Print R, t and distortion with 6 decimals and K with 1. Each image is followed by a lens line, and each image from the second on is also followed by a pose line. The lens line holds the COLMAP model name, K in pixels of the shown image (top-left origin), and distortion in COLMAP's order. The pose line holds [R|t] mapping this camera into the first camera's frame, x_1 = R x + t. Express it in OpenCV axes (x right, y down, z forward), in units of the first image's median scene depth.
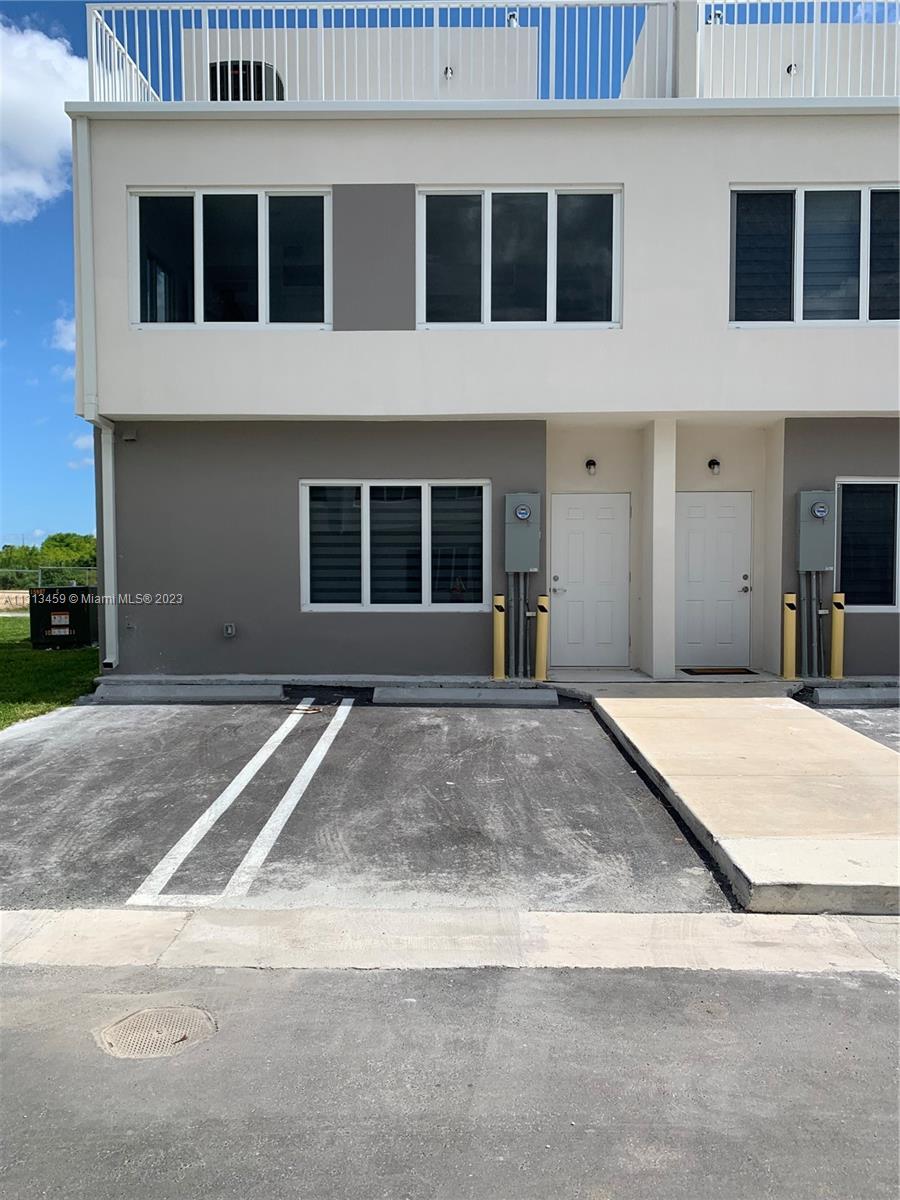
lens RADIAL K [[914.2, 0, 451.0], [0, 914.2, 593.4], [0, 0, 1]] dist [0.032572, -0.008563]
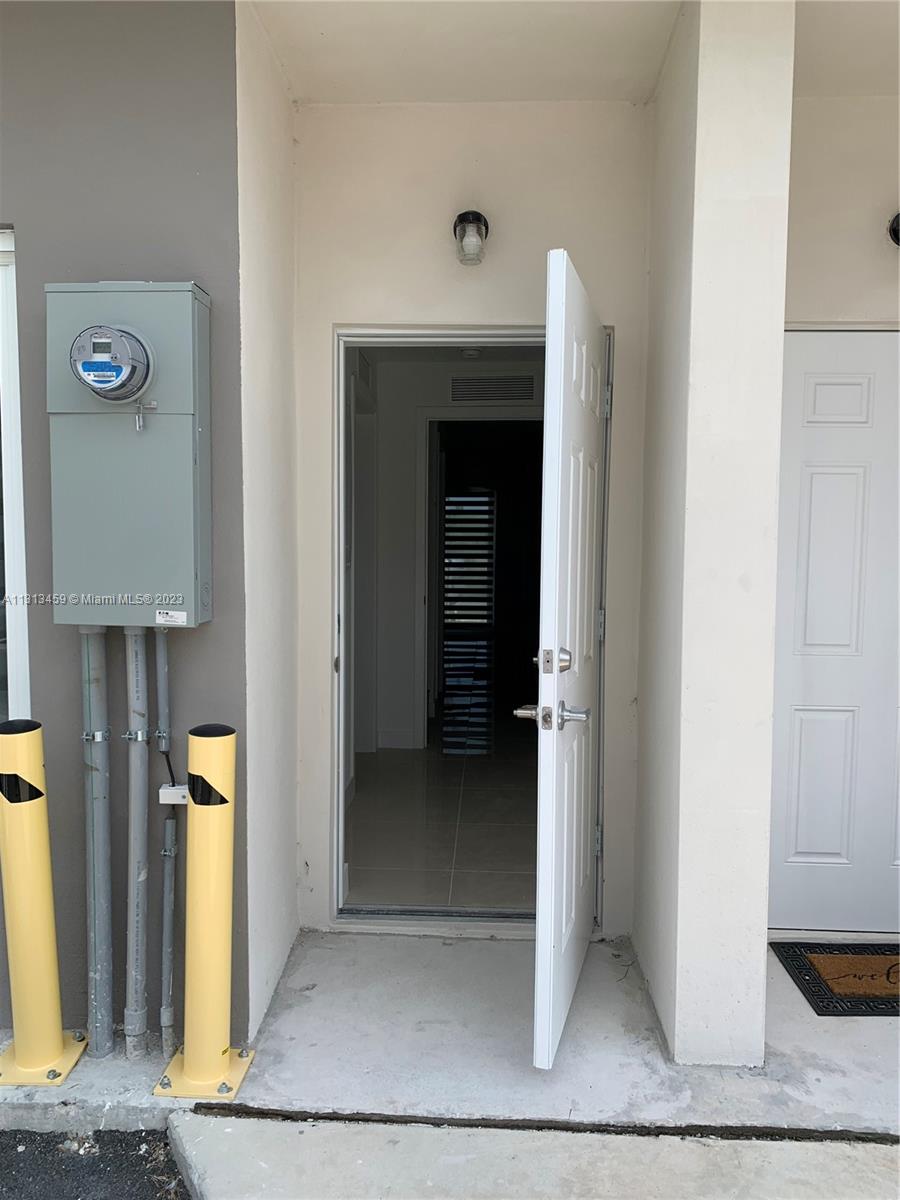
lens RADIAL K [[914.2, 0, 451.0], [0, 914.2, 593.4], [0, 0, 1]] dist [0.032572, -0.008563]
pose [[0.999107, 0.013982, -0.039877, 0.169324], [-0.013268, 0.999748, 0.018119, -0.037280], [0.040121, -0.017574, 0.999040, 0.764965]]
